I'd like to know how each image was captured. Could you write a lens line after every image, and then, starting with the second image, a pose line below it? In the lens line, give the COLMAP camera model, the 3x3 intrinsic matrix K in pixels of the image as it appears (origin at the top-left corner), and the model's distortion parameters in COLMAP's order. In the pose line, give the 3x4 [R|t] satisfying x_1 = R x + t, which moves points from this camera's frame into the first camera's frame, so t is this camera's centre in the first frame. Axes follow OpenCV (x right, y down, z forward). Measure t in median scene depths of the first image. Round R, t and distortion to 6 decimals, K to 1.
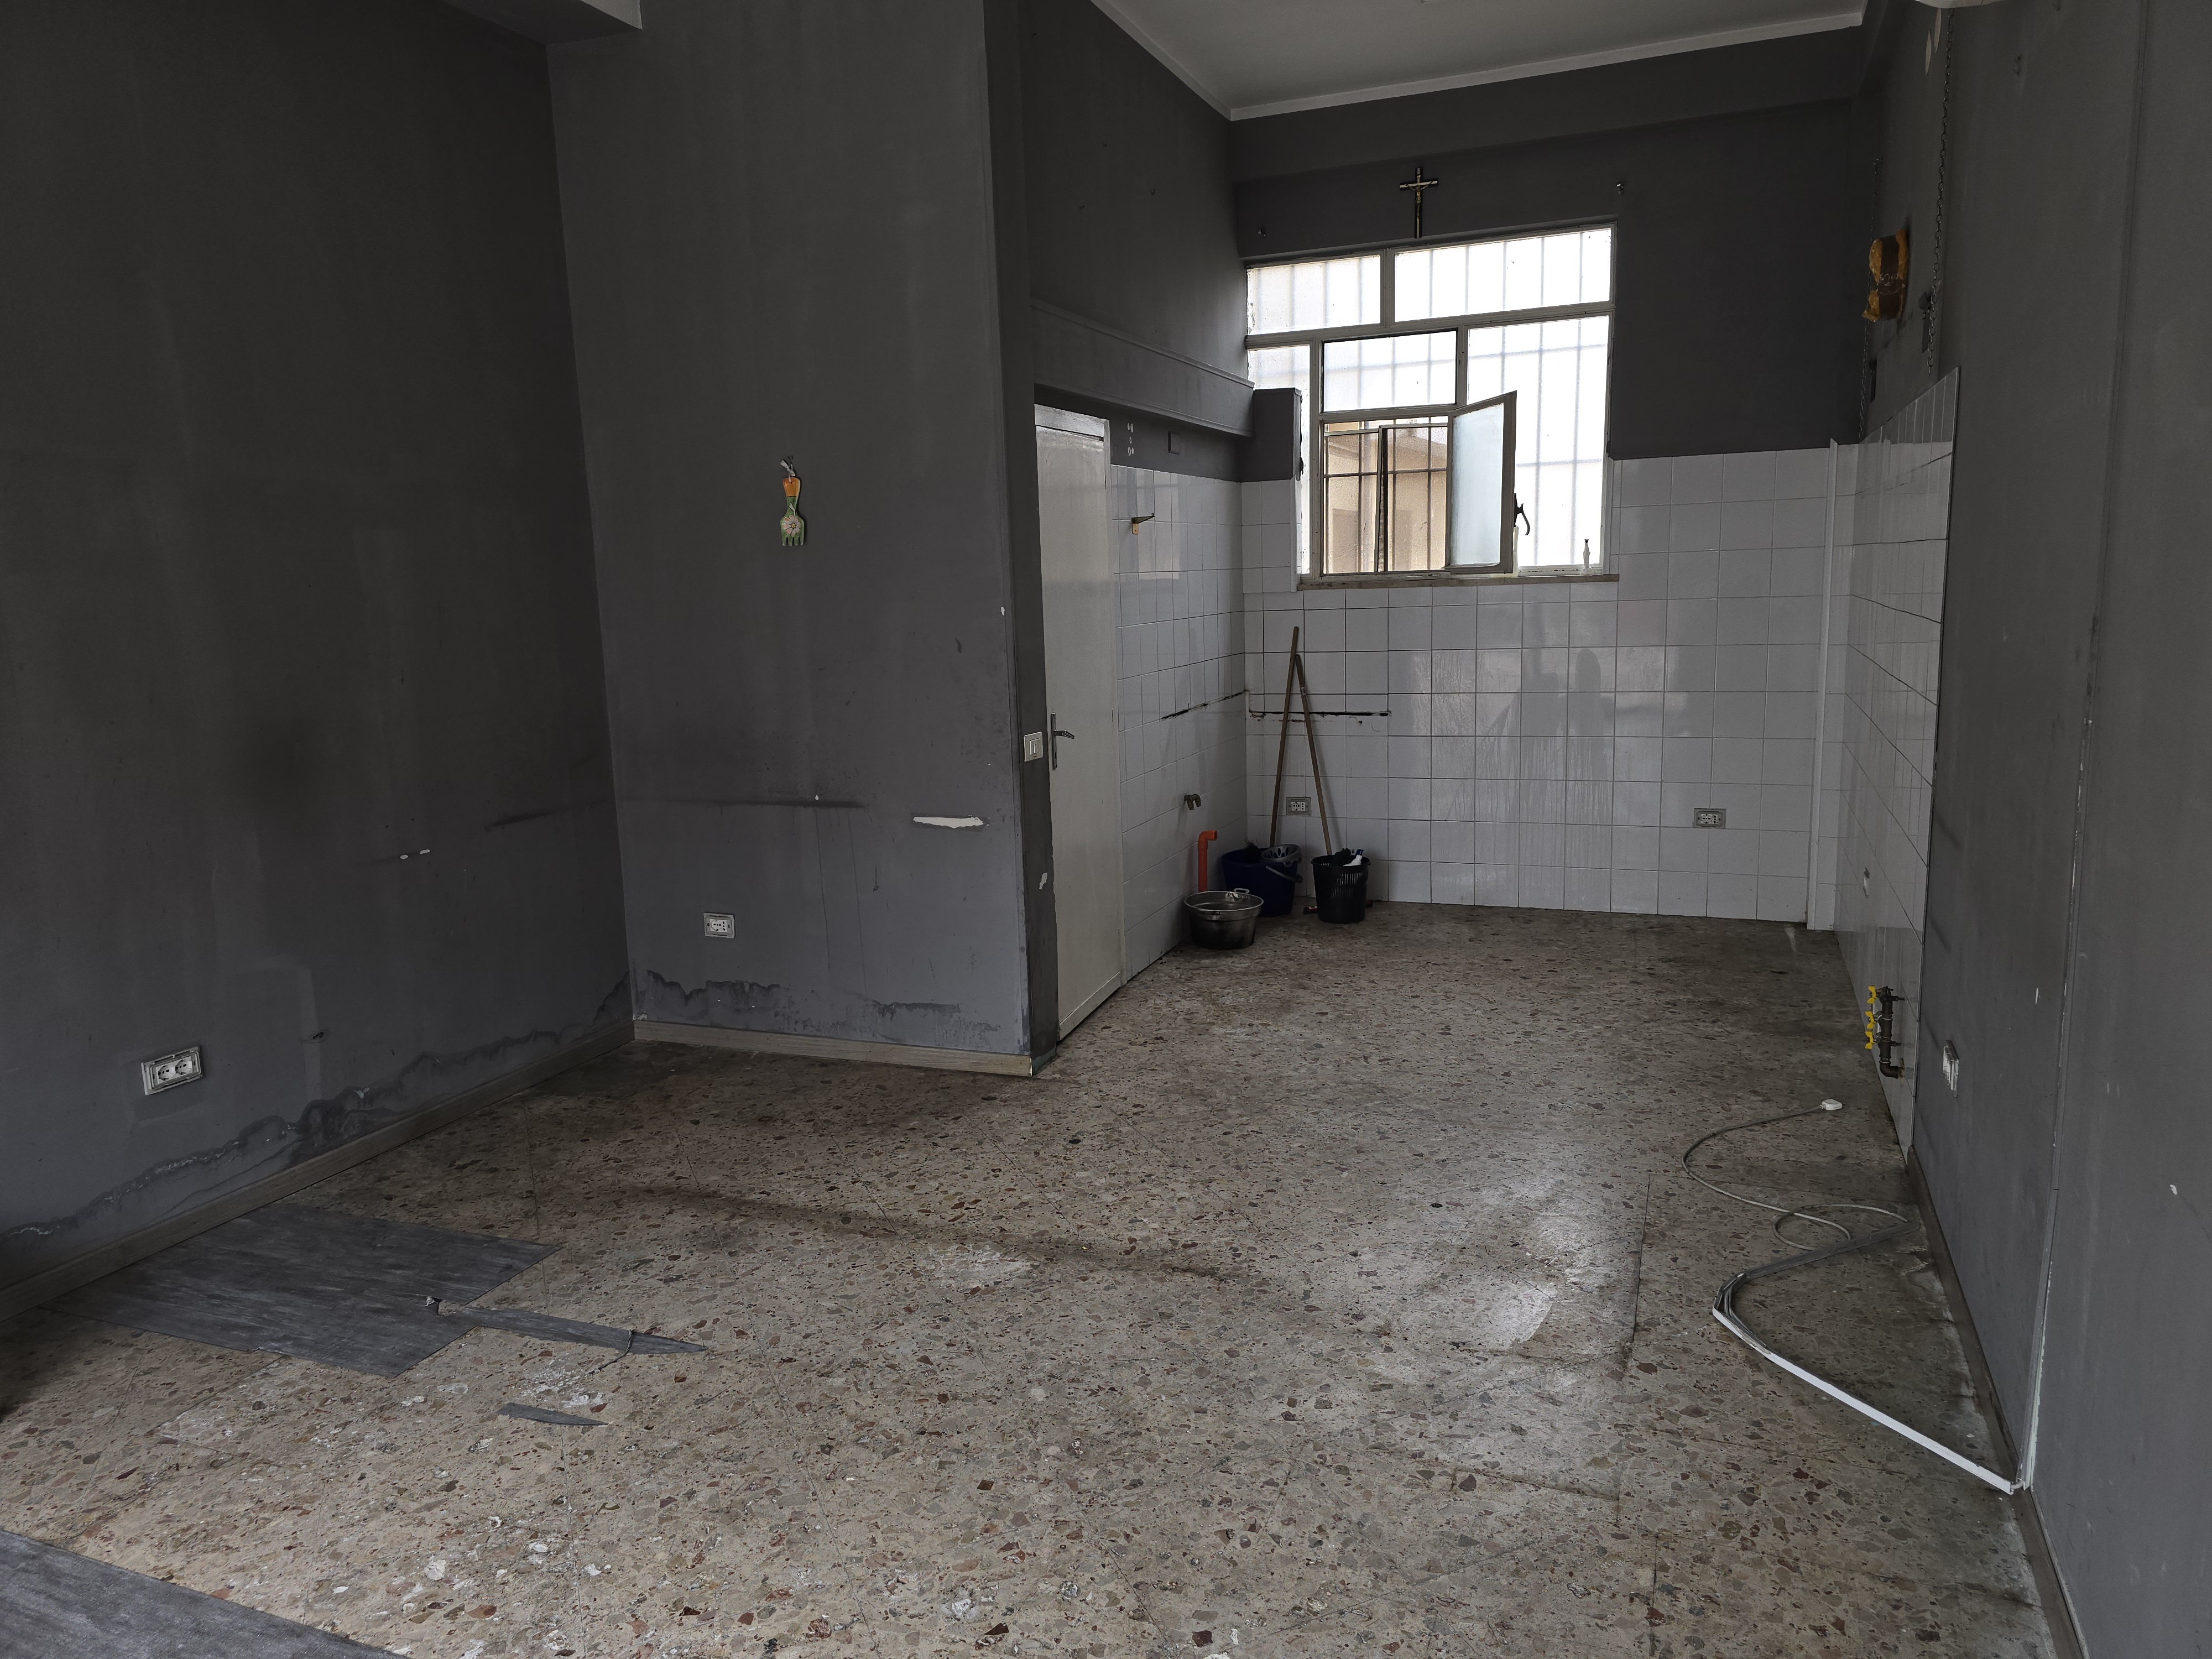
lens RADIAL K [[1483.6, 0, 1107.7], [0, 1483.6, 804.6], [0, 0, 1]] dist [0.064567, -0.056331]
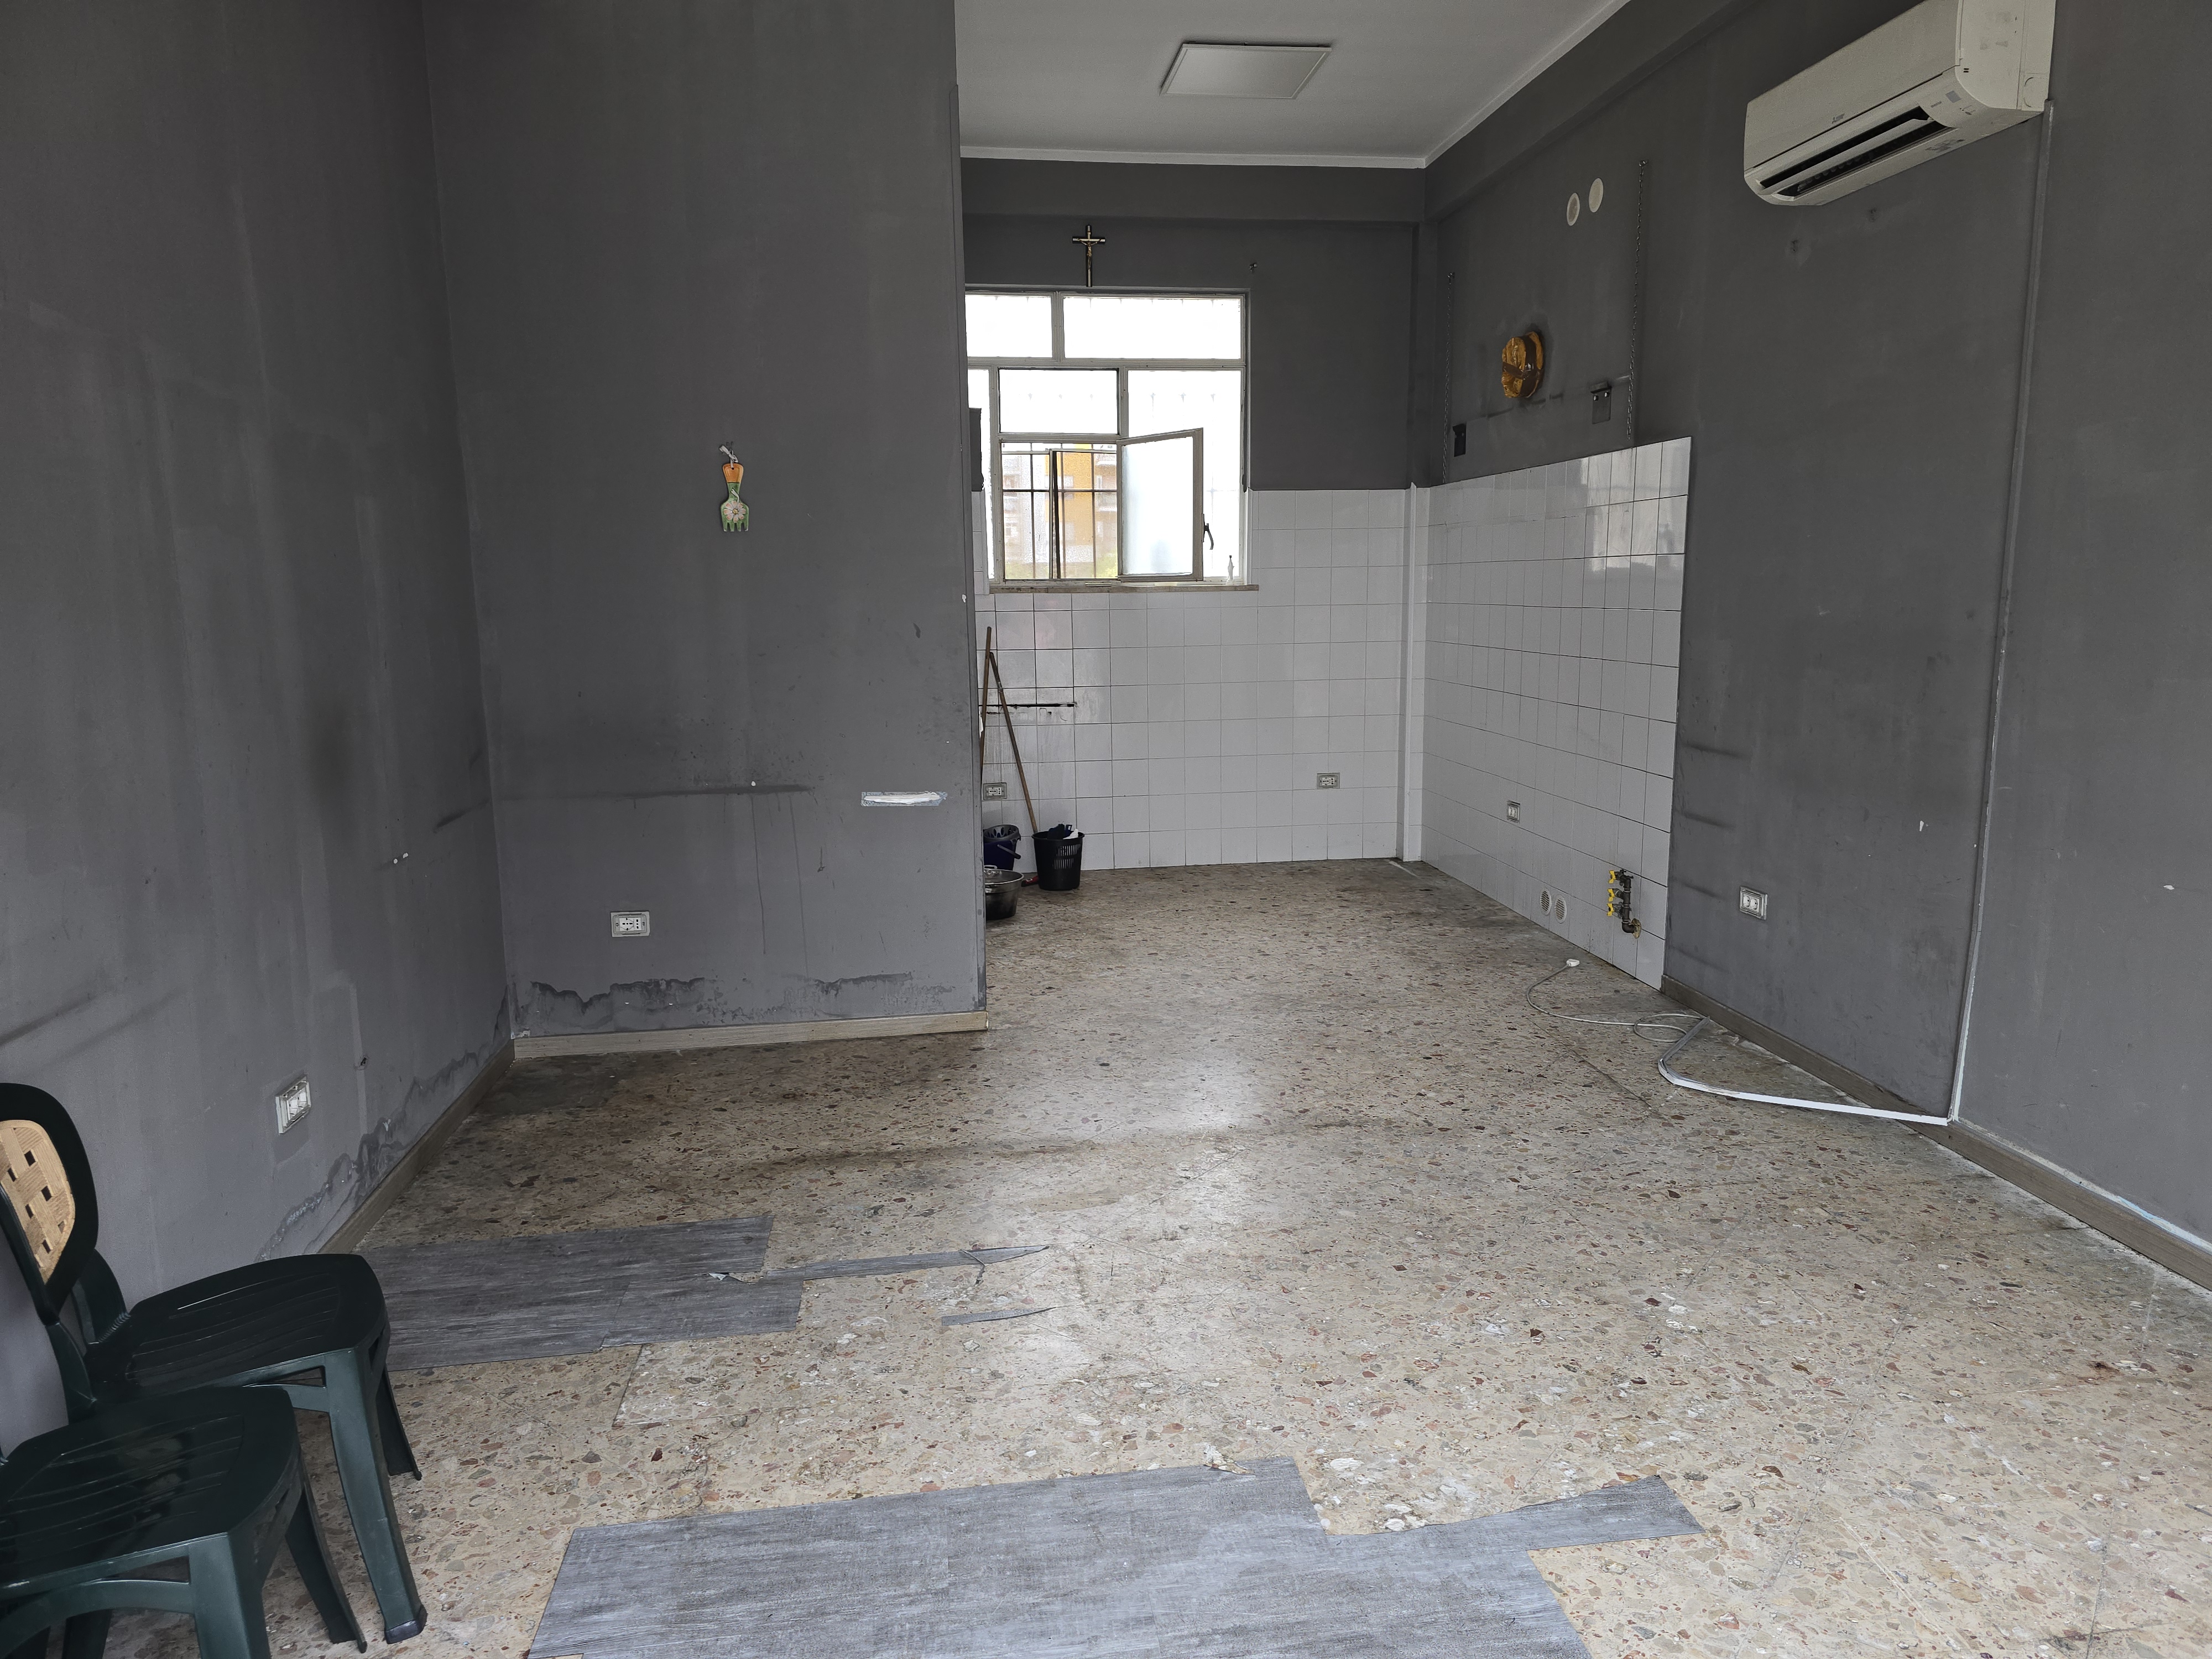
lens RADIAL K [[1482.5, 0, 1130.2], [0, 1482.5, 821.5], [0, 0, 1]] dist [0.069027, -0.059324]
pose [[0.867813, -0.059522, 0.493312, -0.613432], [0.062420, 0.997994, 0.010610, 0.033901], [-0.492954, 0.021585, 0.869788, 0.002641]]
